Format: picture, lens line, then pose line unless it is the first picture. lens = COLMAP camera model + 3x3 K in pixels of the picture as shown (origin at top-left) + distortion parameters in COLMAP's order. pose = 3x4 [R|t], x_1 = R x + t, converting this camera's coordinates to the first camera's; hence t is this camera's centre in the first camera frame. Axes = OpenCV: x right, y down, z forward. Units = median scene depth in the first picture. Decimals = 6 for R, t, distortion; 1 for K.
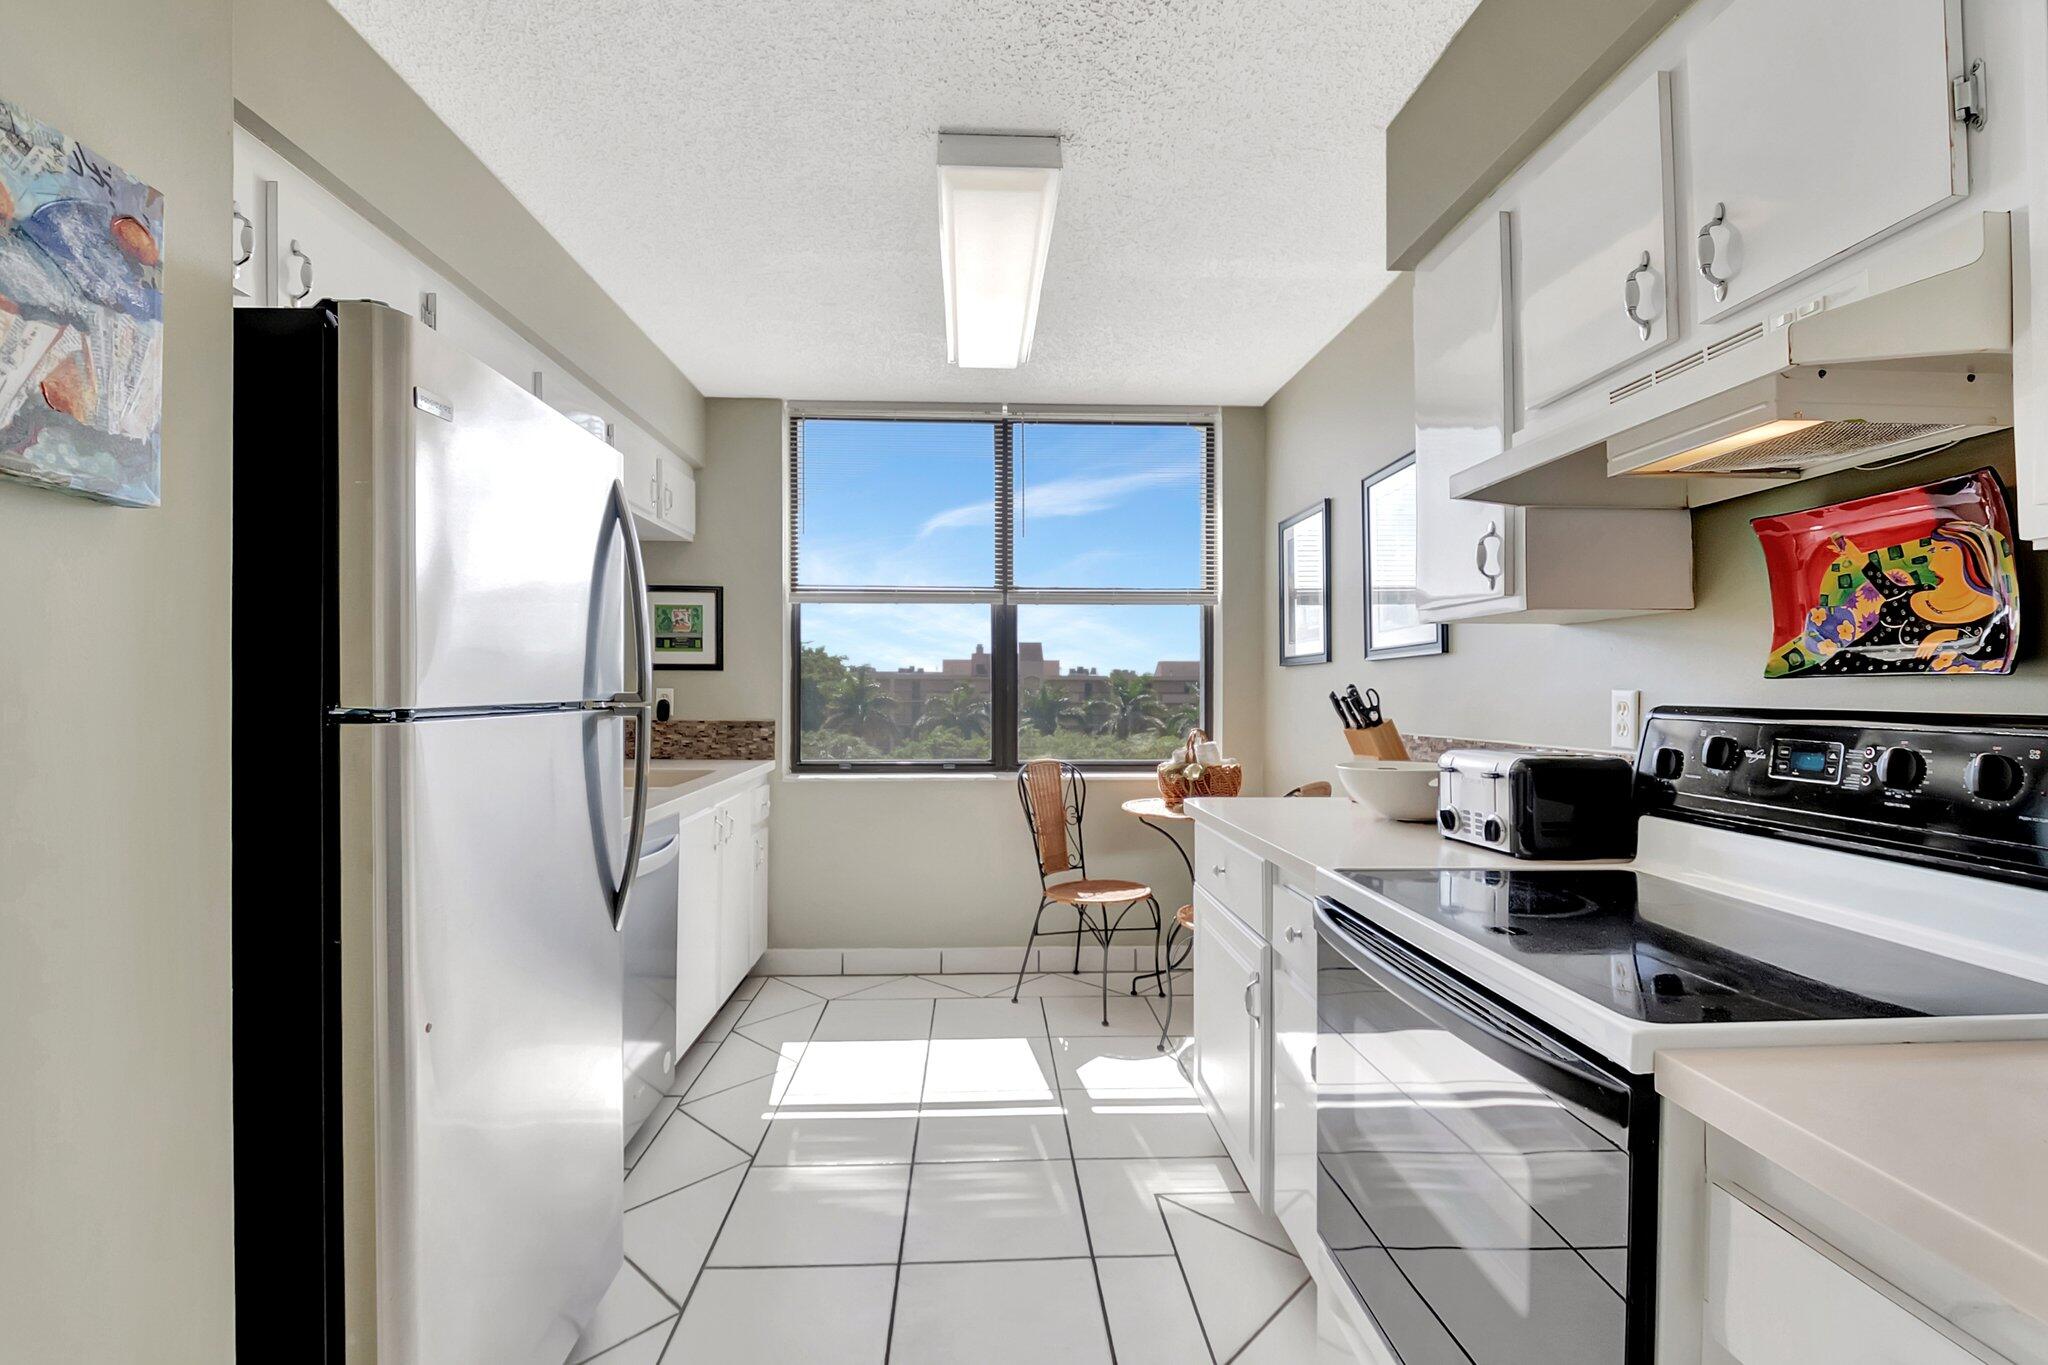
lens RADIAL K [[915.6, 0, 1013.2], [0, 915.6, 688.2], [0, 0, 1]] dist [-0.003433, -0.008369]
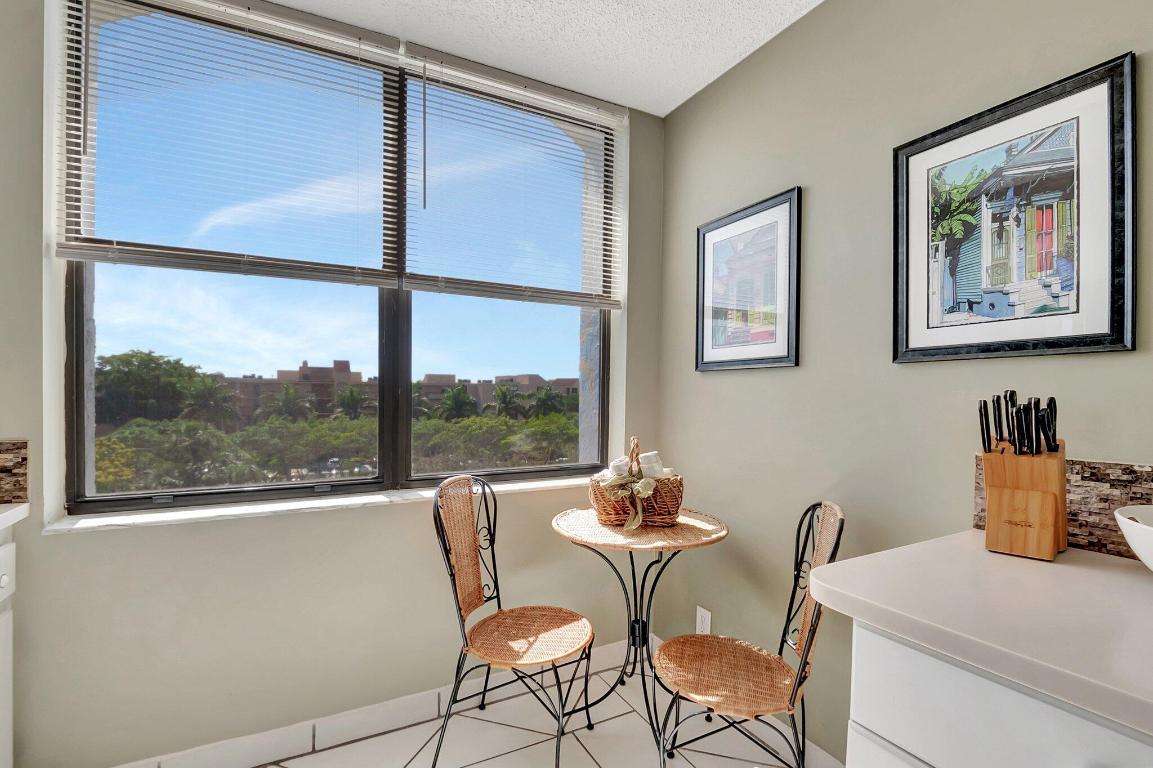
lens RADIAL K [[516.5, 0, 573.7], [0, 516.5, 395.9], [0, 0, 1]] dist [-0.009624, -0.009021]
pose [[0.901333, 0.000164, 0.433126, -0.070229], [-0.005078, 0.999935, 0.010190, -0.000754], [-0.433097, -0.011384, 0.901276, 0.522082]]
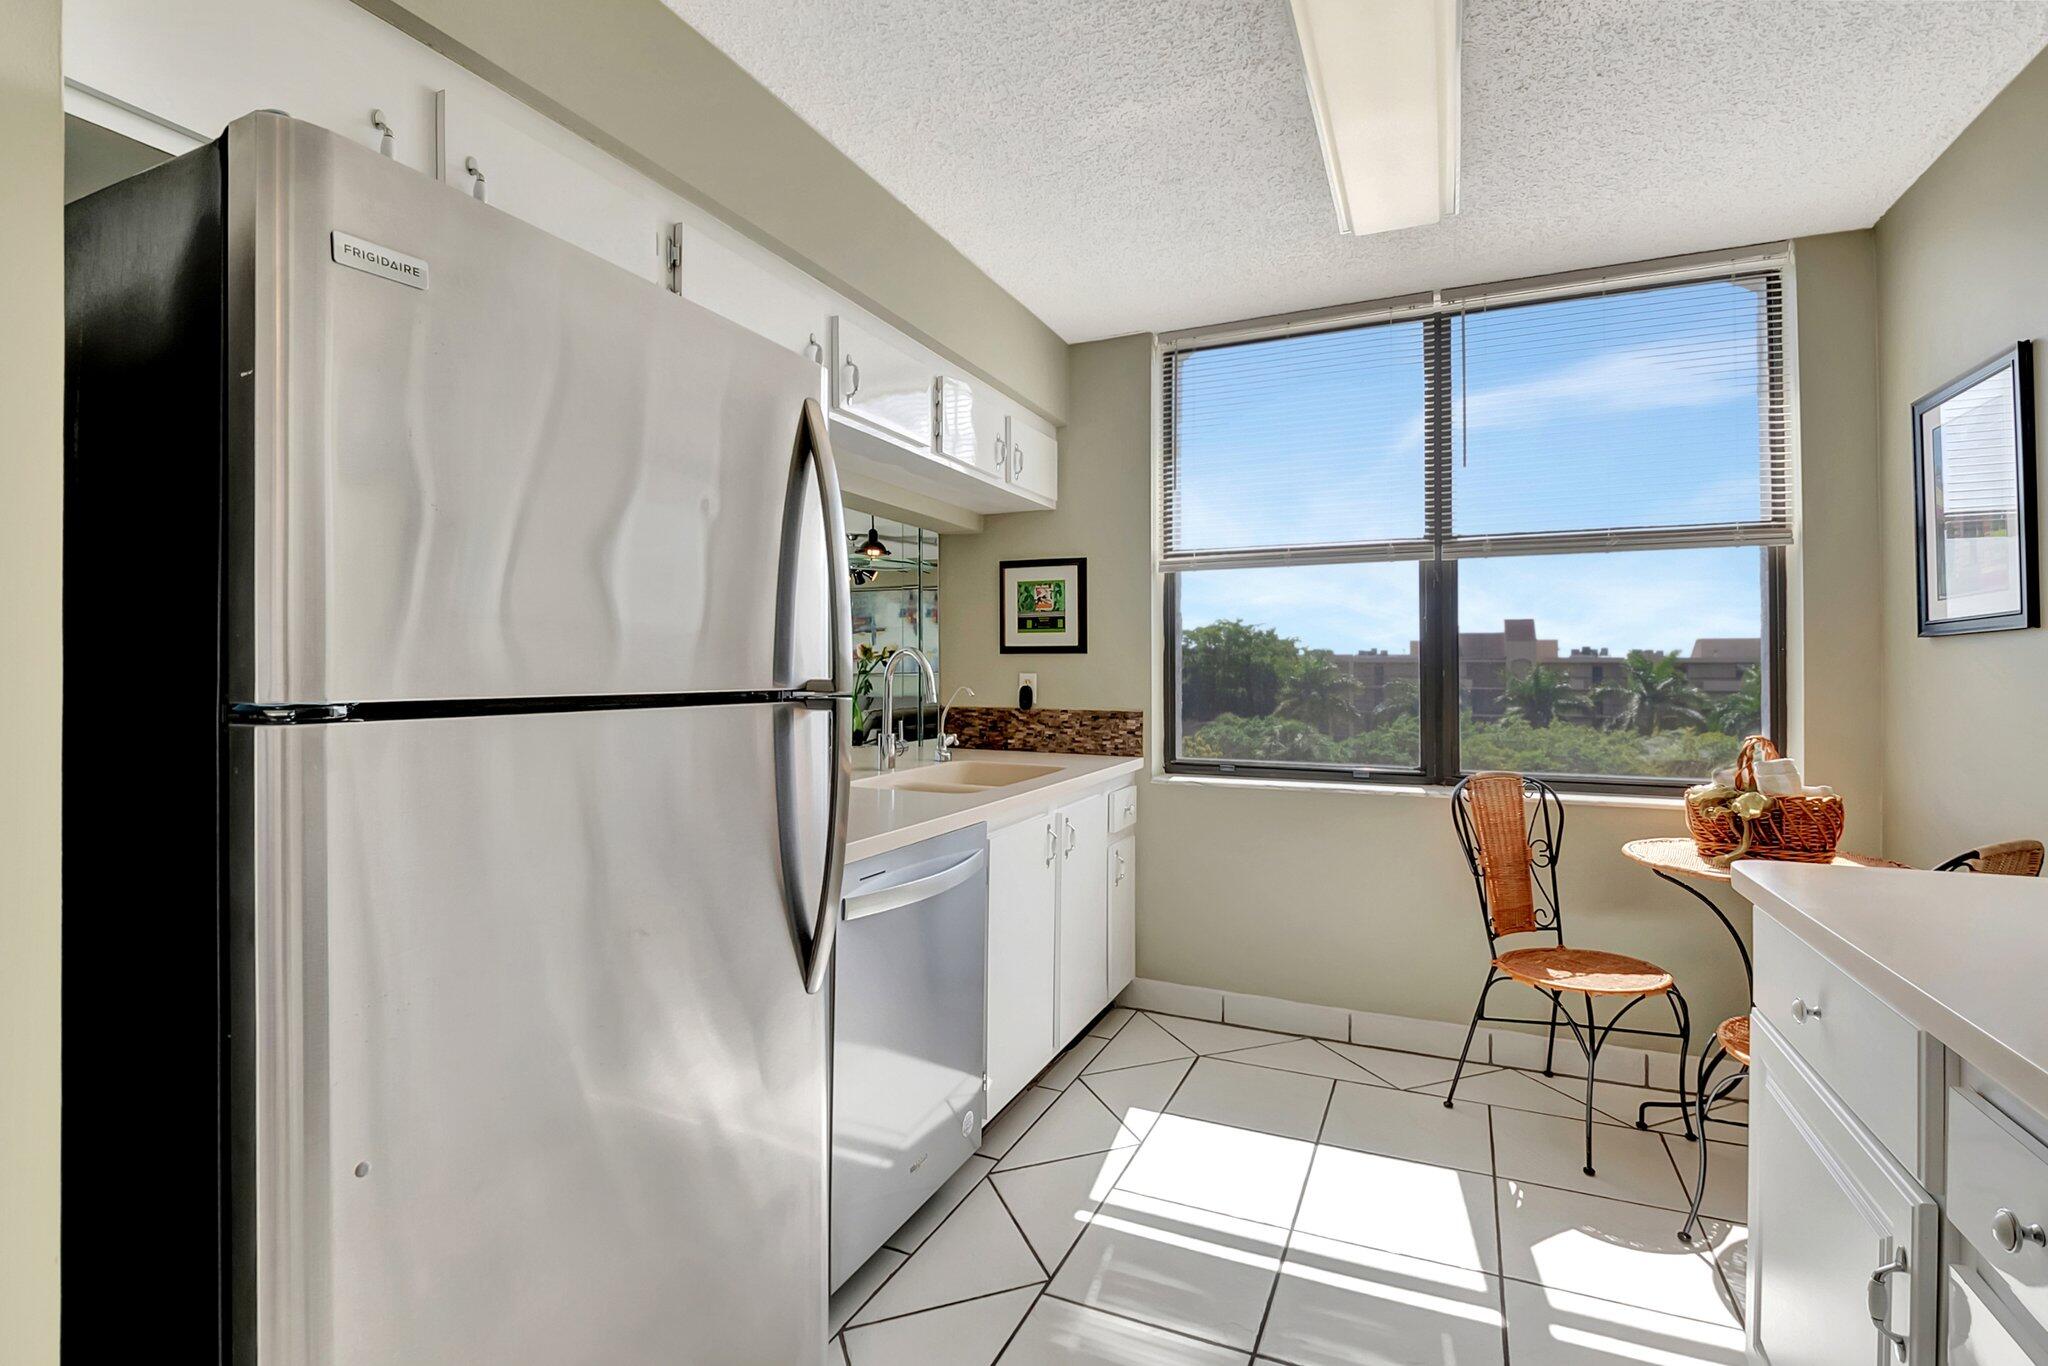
lens RADIAL K [[928.9, 0, 1023.1], [0, 928.9, 667.8], [0, 0, 1]] dist [0.001978, -0.024113]
pose [[0.889529, -0.003009, -0.456868, 0.035576], [0.000705, 0.999986, -0.005213, -0.000545], [0.456878, 0.004315, 0.889519, 0.180709]]
